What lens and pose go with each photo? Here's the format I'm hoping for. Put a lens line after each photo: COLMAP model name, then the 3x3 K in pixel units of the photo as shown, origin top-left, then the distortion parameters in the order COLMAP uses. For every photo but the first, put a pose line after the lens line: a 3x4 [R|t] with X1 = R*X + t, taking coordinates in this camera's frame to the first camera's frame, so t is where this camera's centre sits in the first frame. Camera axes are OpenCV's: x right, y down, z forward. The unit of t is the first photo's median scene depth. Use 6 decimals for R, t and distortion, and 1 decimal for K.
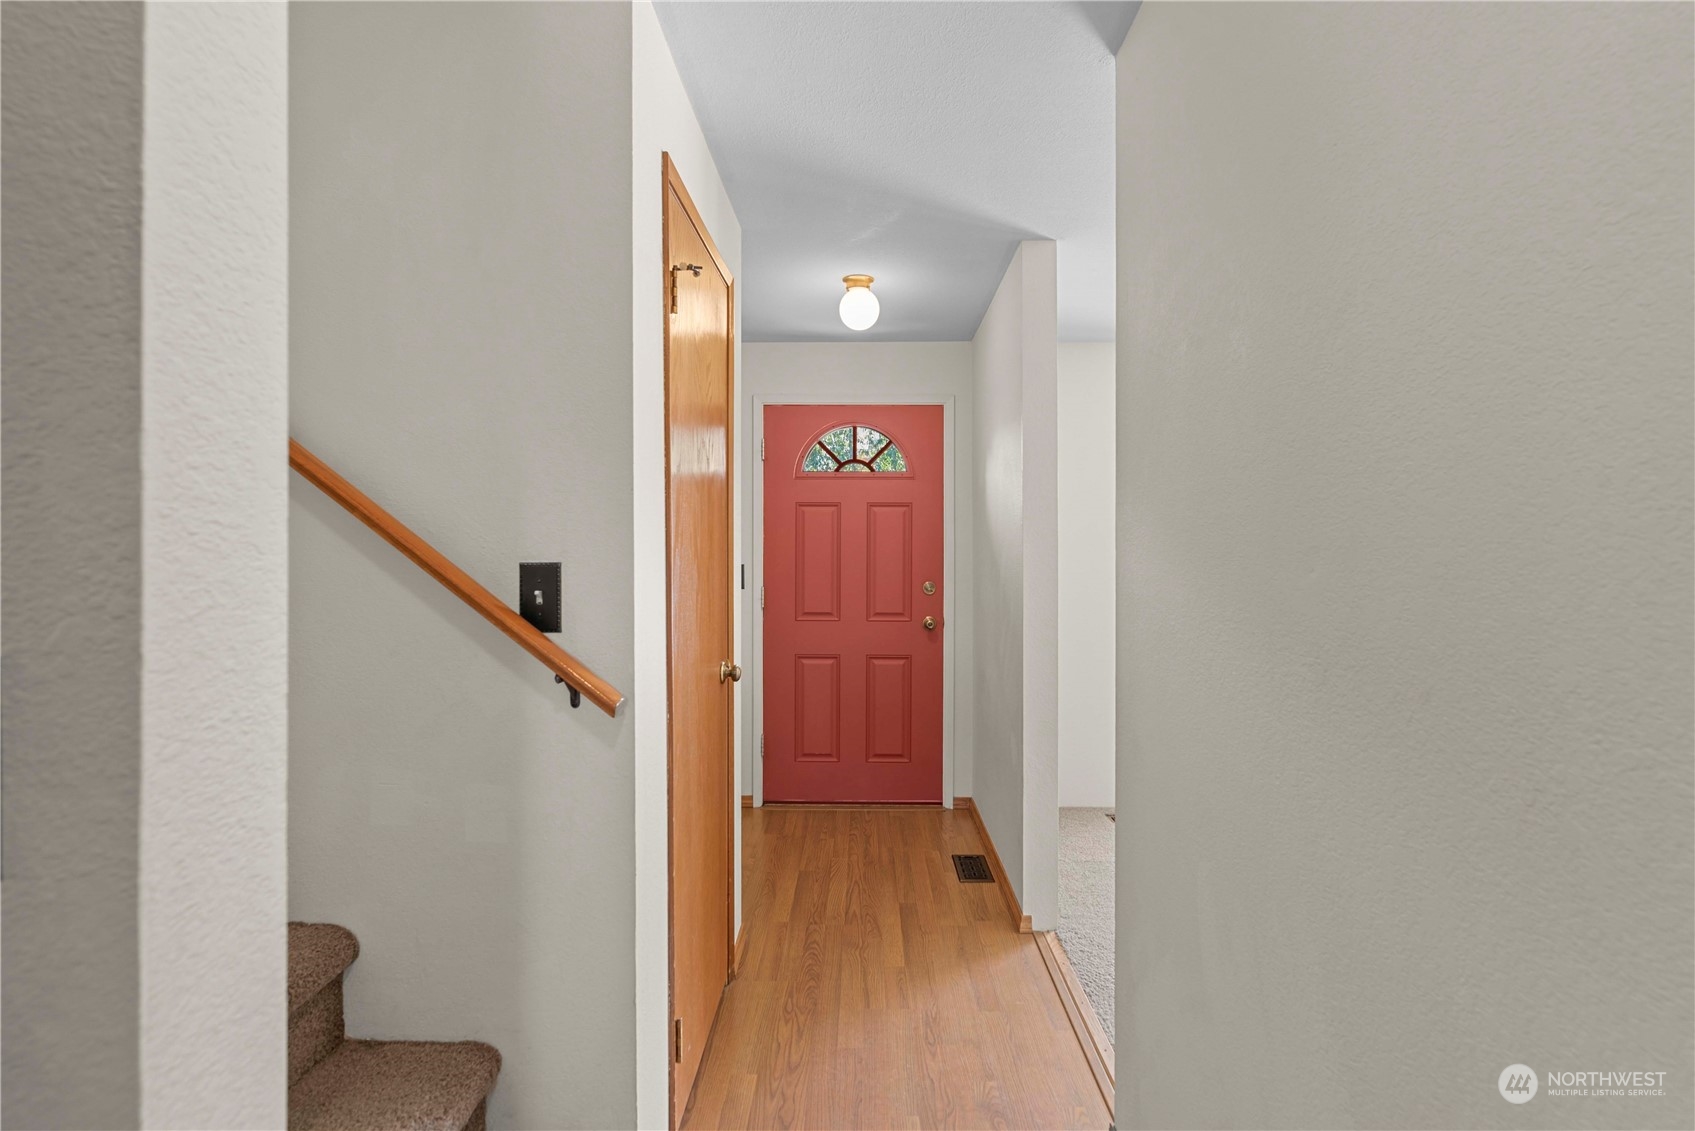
lens RADIAL K [[812.1, 0, 845.0], [0, 812.1, 572.9], [0, 0, 1]] dist [-0.002681, -0.000831]
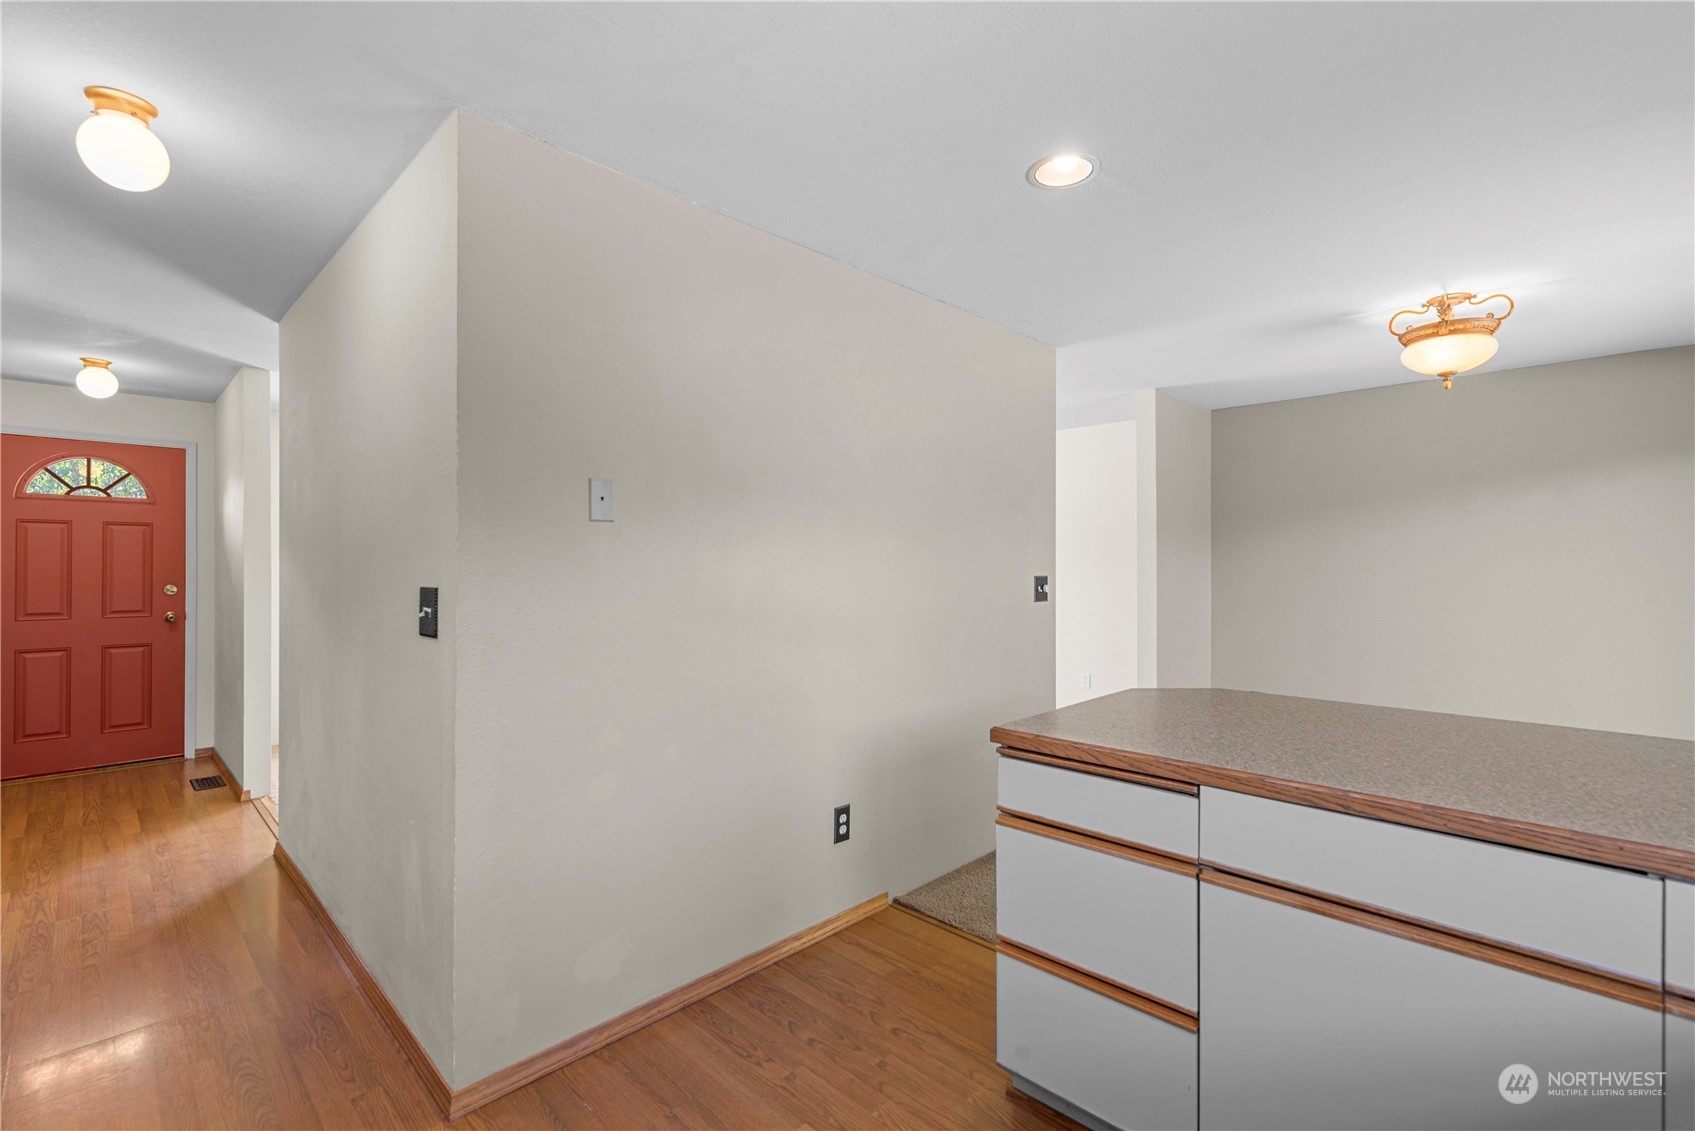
lens RADIAL K [[742.2, 0, 853.1], [0, 742.2, 555.6], [0, 0, 1]] dist [-0.001735, -0.001722]
pose [[0.676400, 0.003185, 0.736528, -0.029514], [0.020981, 0.999502, -0.023590, 0.015383], [-0.736236, 0.031410, 0.675996, -0.605014]]
